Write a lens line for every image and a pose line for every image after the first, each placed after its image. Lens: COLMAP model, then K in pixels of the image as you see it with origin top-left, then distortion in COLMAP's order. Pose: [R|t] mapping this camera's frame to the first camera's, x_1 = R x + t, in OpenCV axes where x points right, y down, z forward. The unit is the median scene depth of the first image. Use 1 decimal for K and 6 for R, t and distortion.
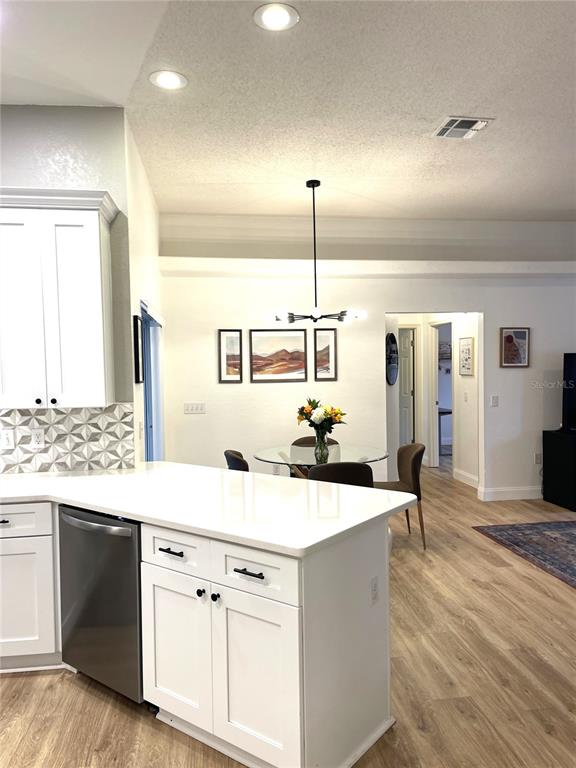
lens RADIAL K [[575.8, 0, 290.6], [0, 575.8, 391.6], [0, 0, 1]] dist [0.068478, -0.092095]
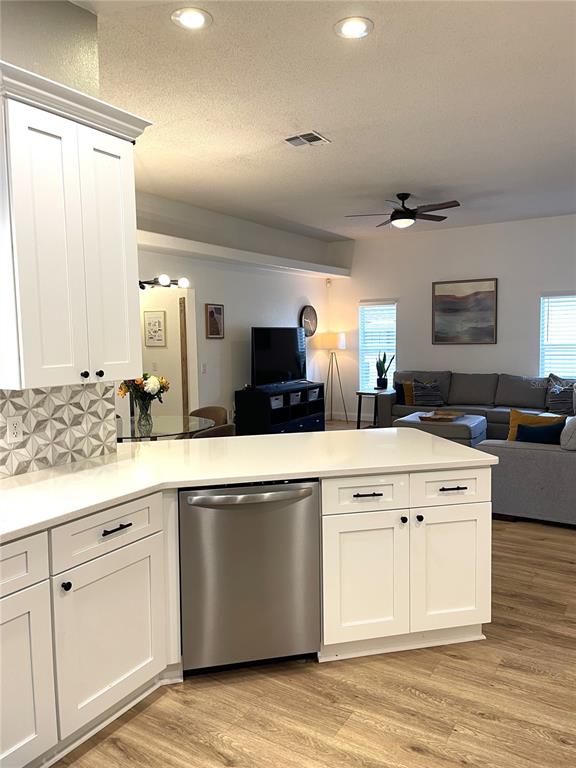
lens RADIAL K [[575.8, 0, 286.0], [0, 575.8, 381.8], [0, 0, 1]] dist [0.068478, -0.092095]
pose [[0.640927, -0.056375, 0.765529, -0.762031], [0.038322, 0.998406, 0.041440, 0.003950], [-0.766645, 0.002777, 0.642065, 0.268381]]
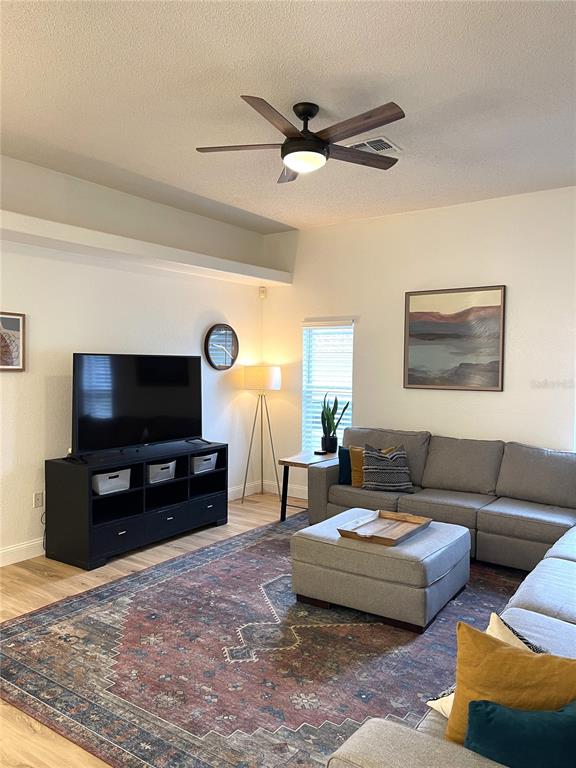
lens RADIAL K [[575.8, 0, 293.7], [0, 575.8, 387.3], [0, 0, 1]] dist [0.068478, -0.092095]
pose [[0.680308, -0.006347, 0.732899, 0.217848], [0.009065, 0.999959, 0.000245, -0.036524], [-0.732870, 0.006477, 0.680338, 0.531826]]
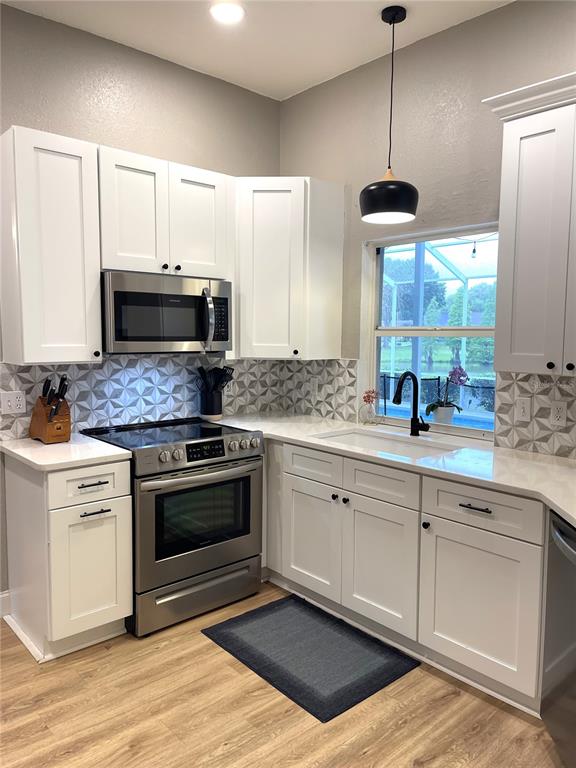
lens RADIAL K [[575.8, 0, 293.4], [0, 575.8, 382.5], [0, 0, 1]] dist [0.068478, -0.092095]
pose [[0.563721, 0.091551, -0.820876, 0.001887], [-0.051291, 0.995800, 0.075837, -0.001328], [0.824371, -0.000647, 0.566049, 0.262169]]
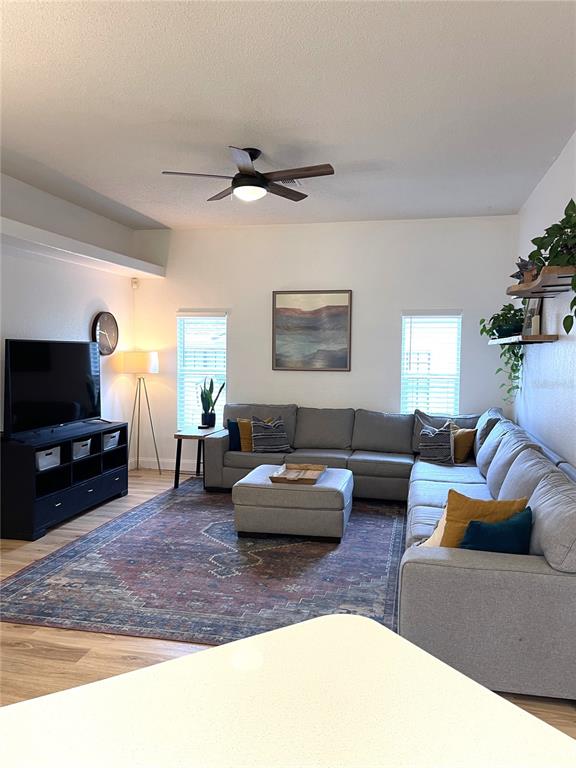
lens RADIAL K [[575.8, 0, 295.5], [0, 575.8, 381.8], [0, 0, 1]] dist [0.068478, -0.092095]
pose [[0.343862, -0.028132, 0.938599, -0.212676], [0.022364, 0.999513, 0.021765, -0.031699], [-0.938754, 0.013507, 0.344324, 0.662272]]
